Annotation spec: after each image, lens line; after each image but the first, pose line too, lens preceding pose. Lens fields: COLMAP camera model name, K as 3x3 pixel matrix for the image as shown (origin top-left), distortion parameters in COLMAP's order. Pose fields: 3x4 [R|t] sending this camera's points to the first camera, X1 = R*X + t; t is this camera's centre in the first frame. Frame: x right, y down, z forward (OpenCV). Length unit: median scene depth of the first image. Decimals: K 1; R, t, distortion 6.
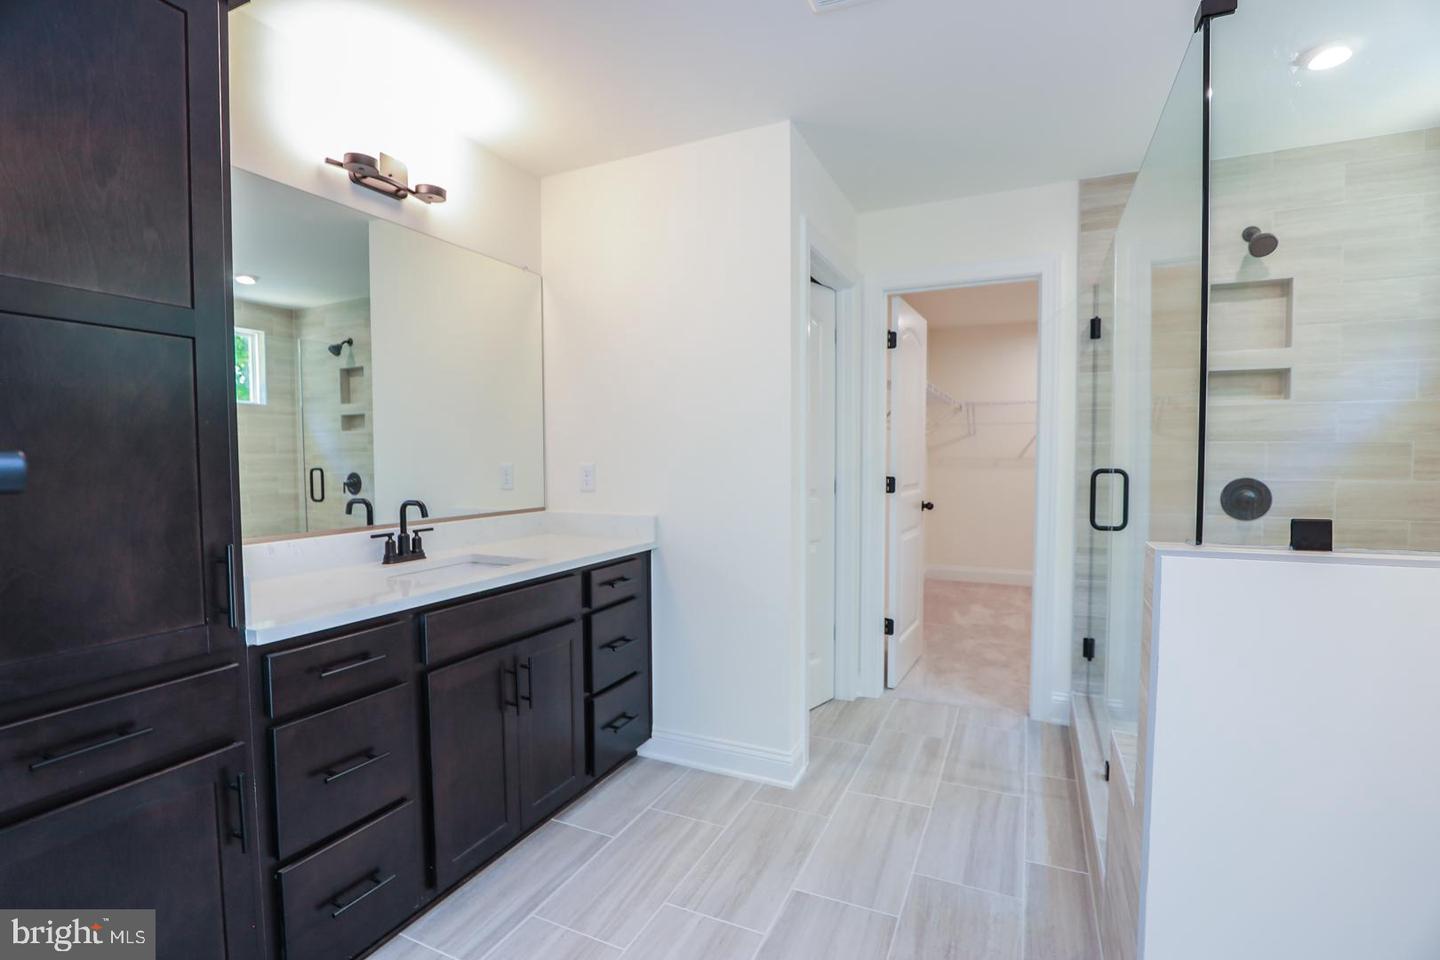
lens RADIAL K [[662.4, 0, 722.8], [0, 662.4, 477.1], [0, 0, 1]] dist [-0.014143, 0.000671]
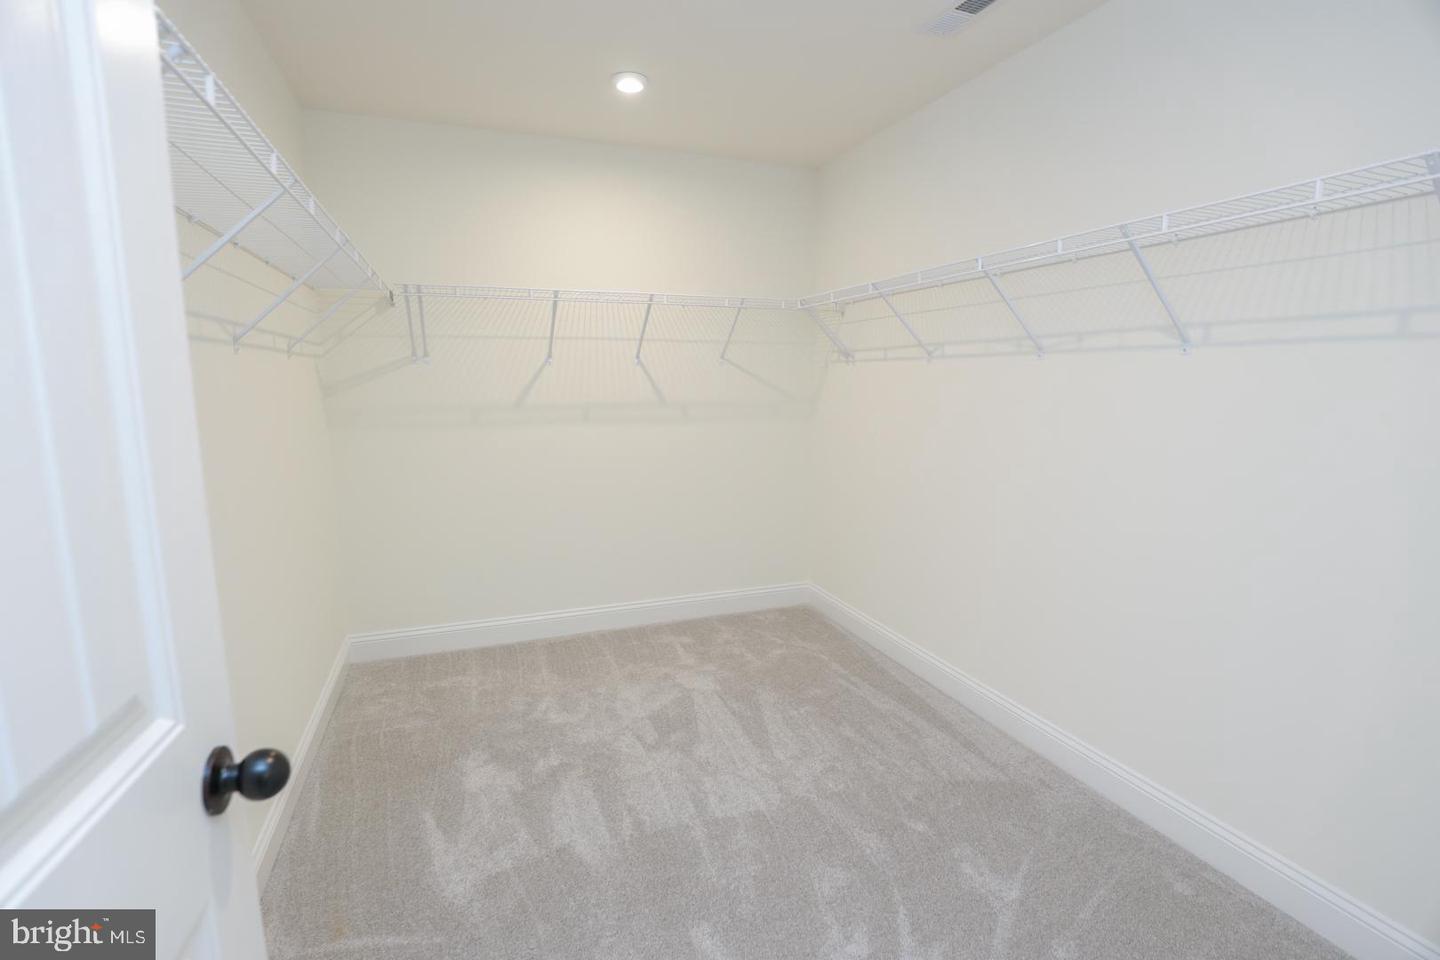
lens RADIAL K [[662.4, 0, 720.3], [0, 662.4, 481.9], [0, 0, 1]] dist [-0.014143, 0.000671]
pose [[0.692800, -0.106429, 0.713232, 0.185777], [0.027252, 0.992207, 0.121587, -0.028381], [-0.720614, -0.064799, 0.690302, 0.534380]]
